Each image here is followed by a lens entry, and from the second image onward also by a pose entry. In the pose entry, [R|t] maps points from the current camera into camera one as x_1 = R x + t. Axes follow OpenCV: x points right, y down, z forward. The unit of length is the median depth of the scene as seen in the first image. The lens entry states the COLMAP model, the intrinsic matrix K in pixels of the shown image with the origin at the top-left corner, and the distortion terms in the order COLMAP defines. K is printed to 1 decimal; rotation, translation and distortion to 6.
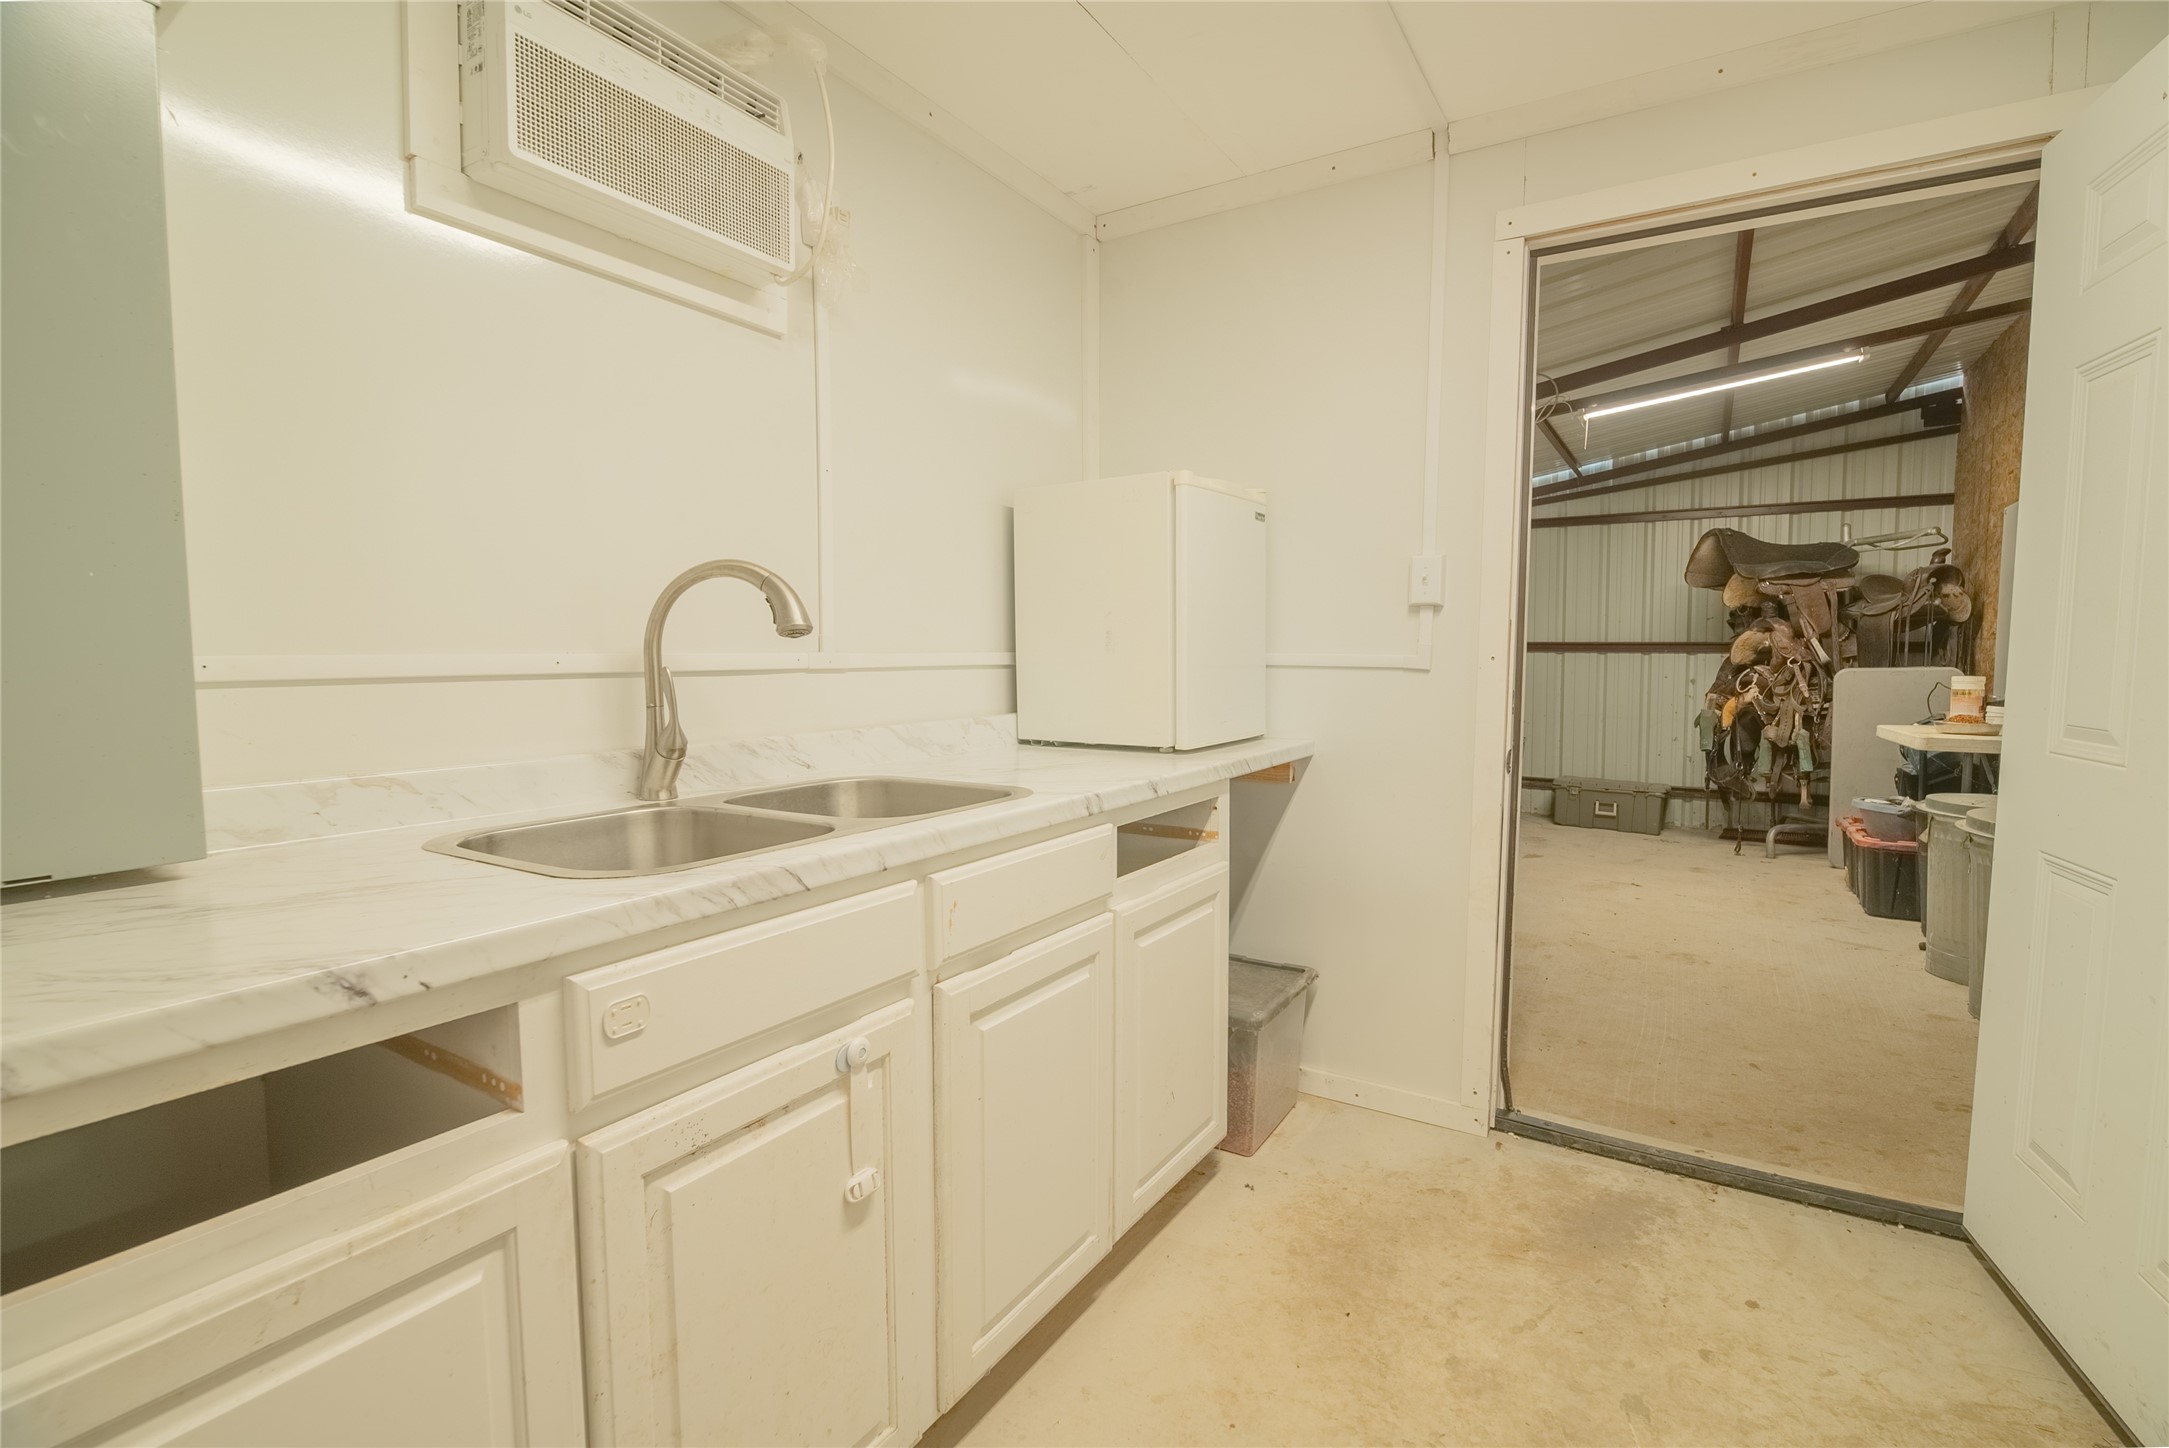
lens RADIAL K [[966.5, 0, 1089.0], [0, 966.5, 729.5], [0, 0, 1]] dist [-0.002084, -0.006427]
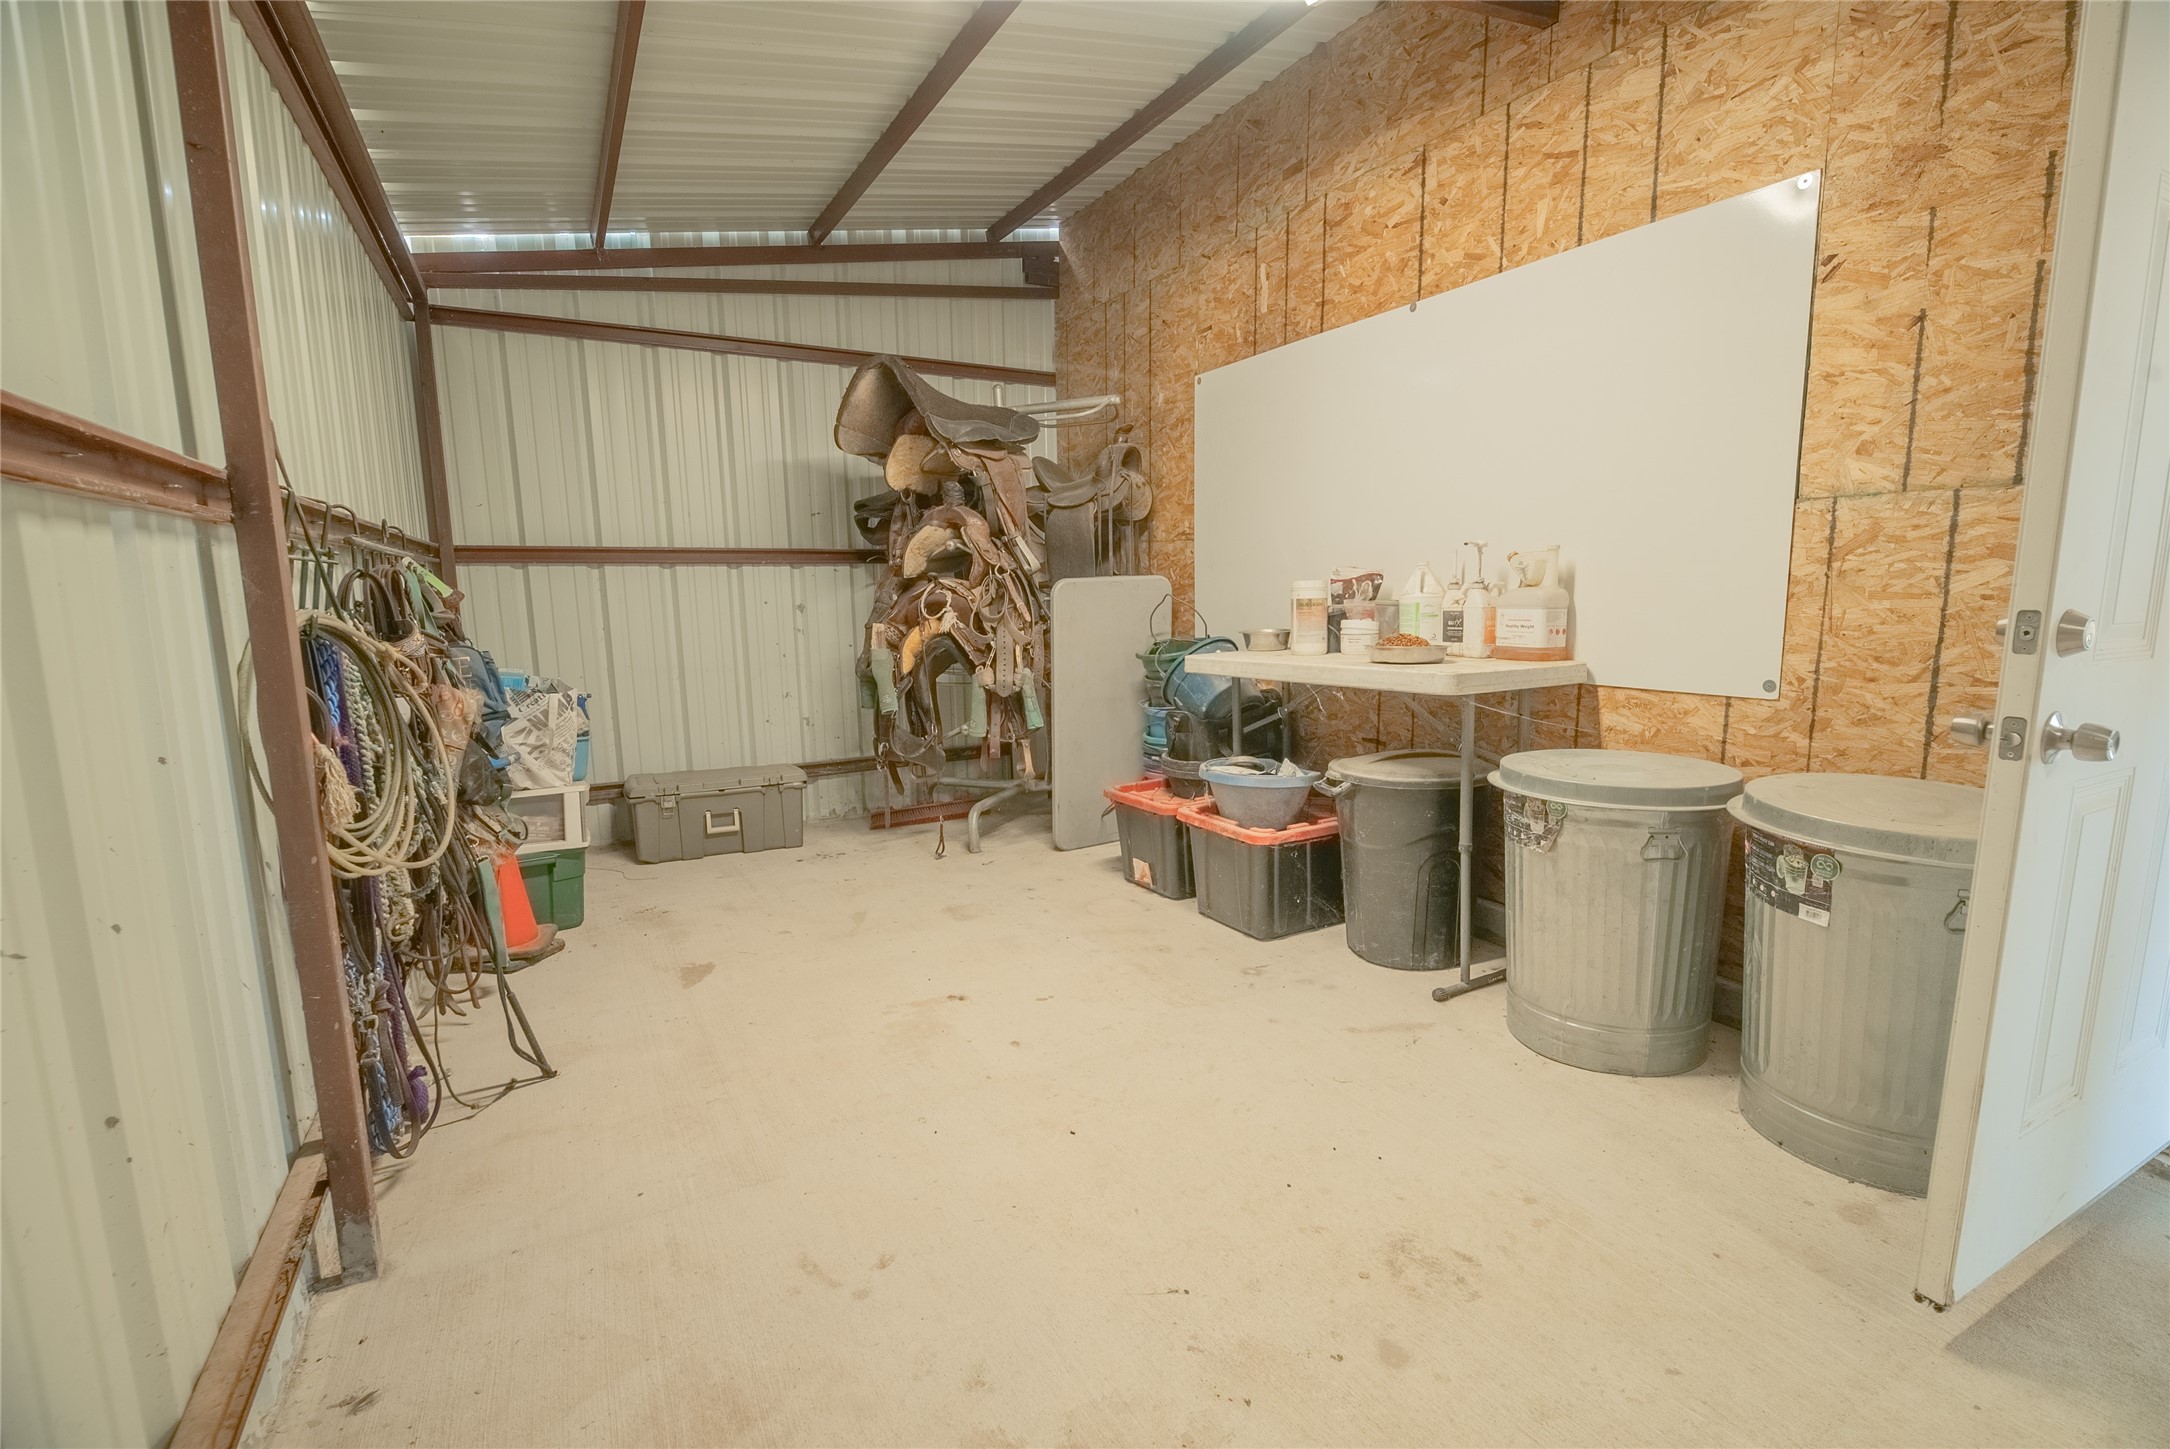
lens RADIAL K [[946.2, 0, 1090.3], [0, 946.2, 719.2], [0, 0, 1]] dist [-0.001365, -0.000166]
pose [[0.462948, -0.131332, 0.876602, 0.146531], [0.081596, 0.991078, 0.105391, -0.029698], [-0.882622, 0.022736, 0.469534, 0.588288]]
